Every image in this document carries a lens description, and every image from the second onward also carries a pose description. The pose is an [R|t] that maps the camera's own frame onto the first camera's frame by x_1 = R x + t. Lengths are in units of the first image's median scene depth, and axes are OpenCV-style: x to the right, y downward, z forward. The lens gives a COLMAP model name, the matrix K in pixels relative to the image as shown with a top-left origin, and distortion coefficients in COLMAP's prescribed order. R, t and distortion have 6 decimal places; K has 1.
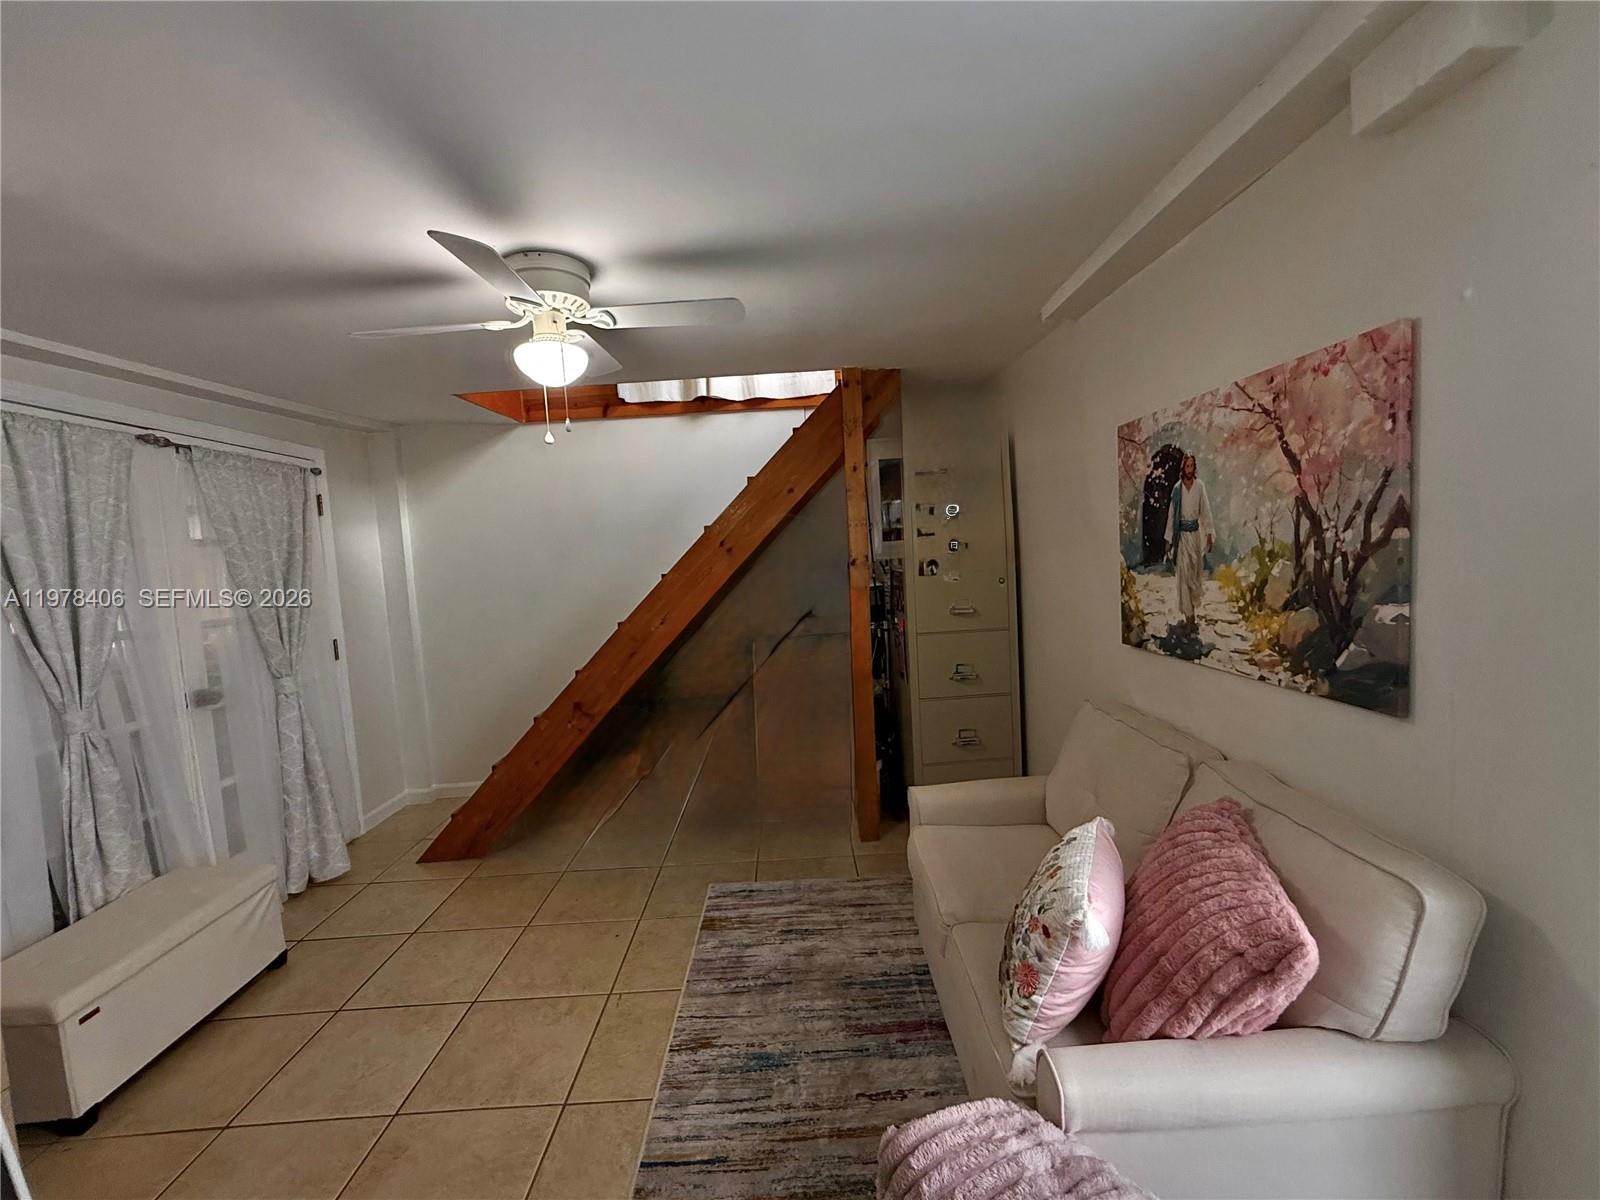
lens RADIAL K [[645.9, 0, 800.0], [0, 645.9, 600.0], [0, 0, 1]] dist [0.002179, -0.000210]
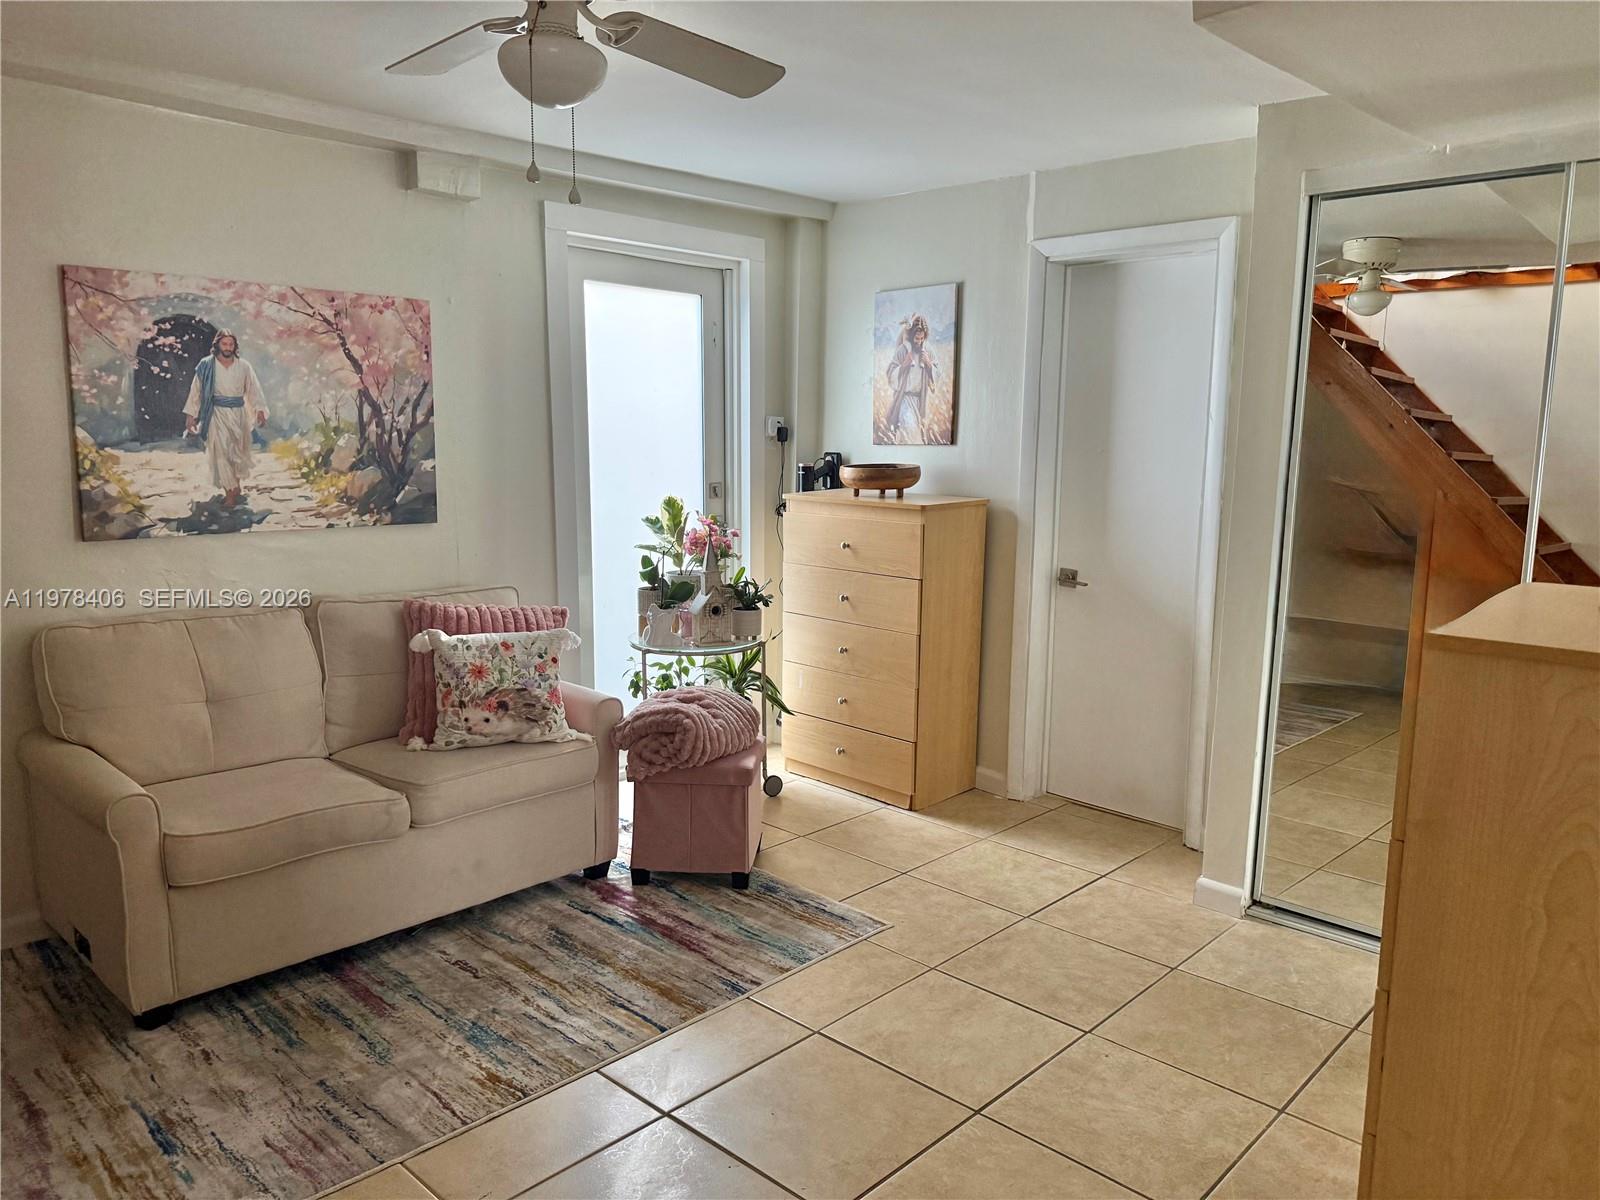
lens RADIAL K [[1130.6, 0, 800.0], [0, 1130.6, 600.0], [0, 0, 1]] dist [0.067100, -0.113863]
pose [[-0.692964, -0.053318, 0.718998, -1.572951], [0.084098, 0.984476, 0.154057, -0.006271], [-0.716051, 0.167223, -0.677722, 1.870099]]
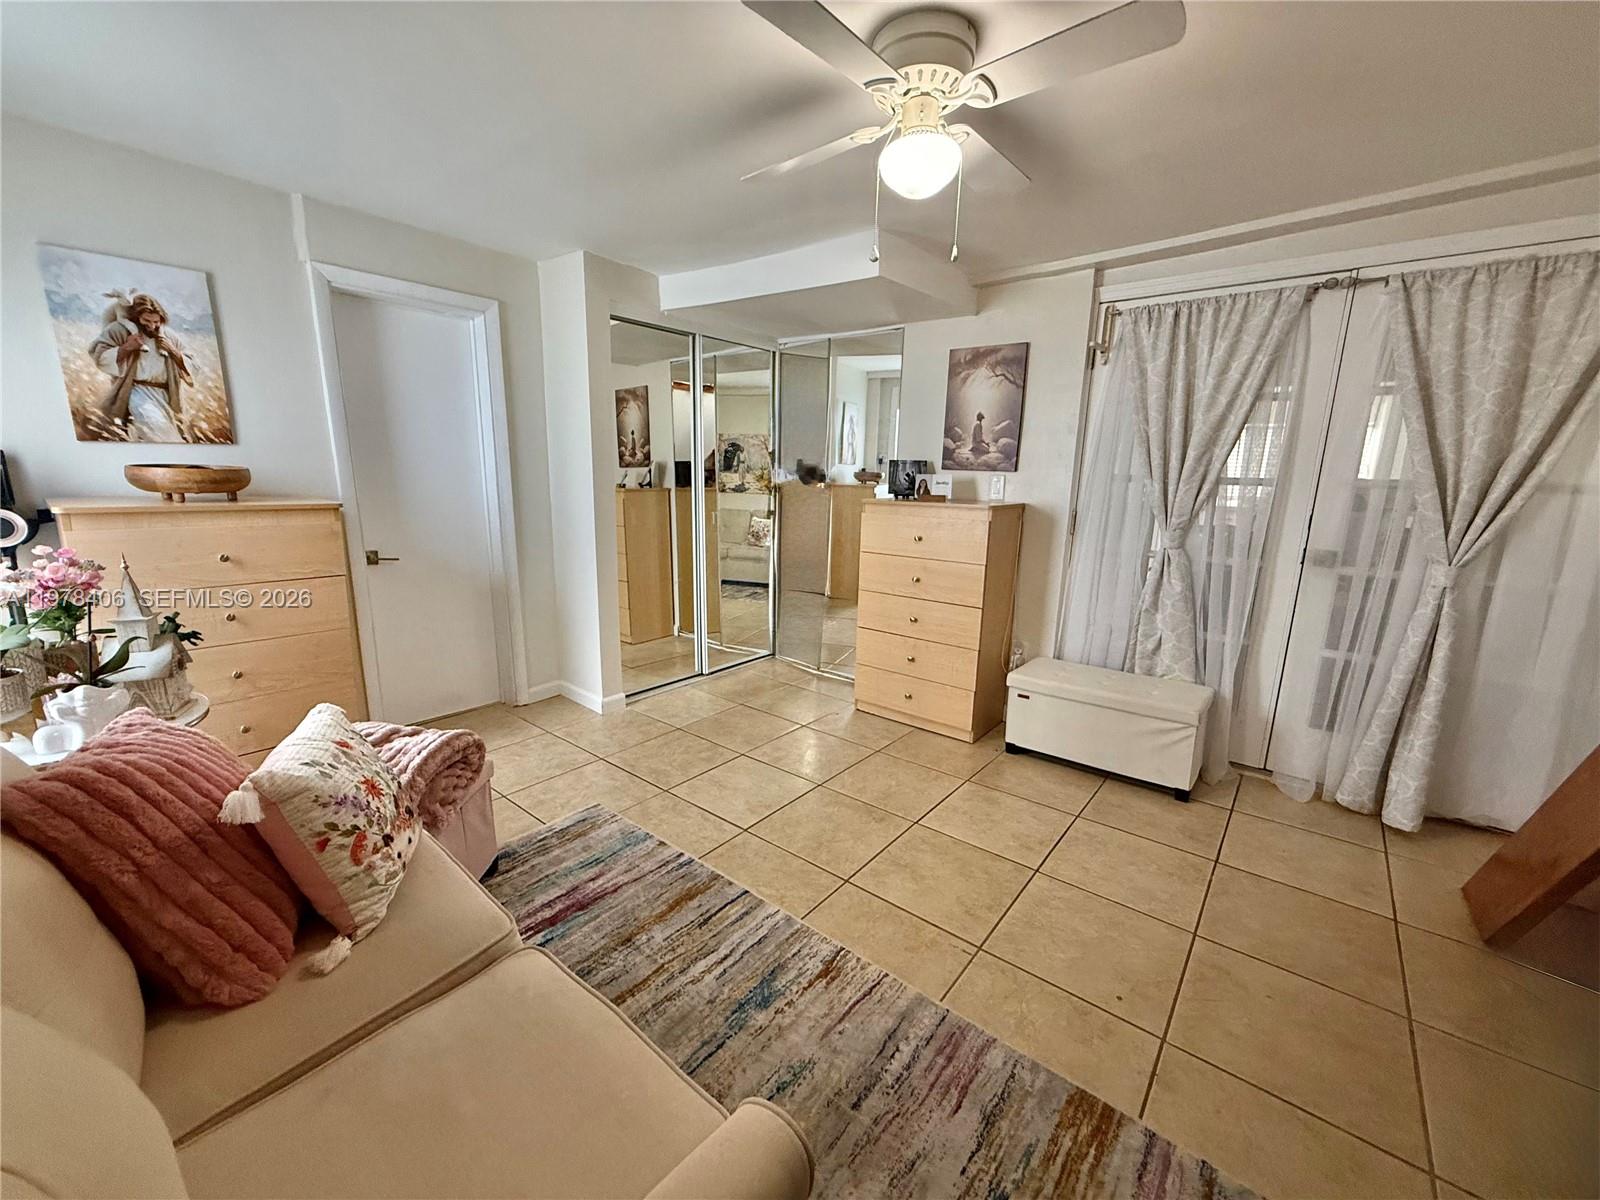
lens RADIAL K [[645.9, 0, 800.0], [0, 645.9, 600.0], [0, 0, 1]] dist [0.002179, -0.000210]
pose [[-0.650942, 0.193298, -0.734105, 0.522045], [-0.039239, 0.957178, 0.286829, -0.063774], [0.758112, 0.215515, -0.615483, 1.722498]]
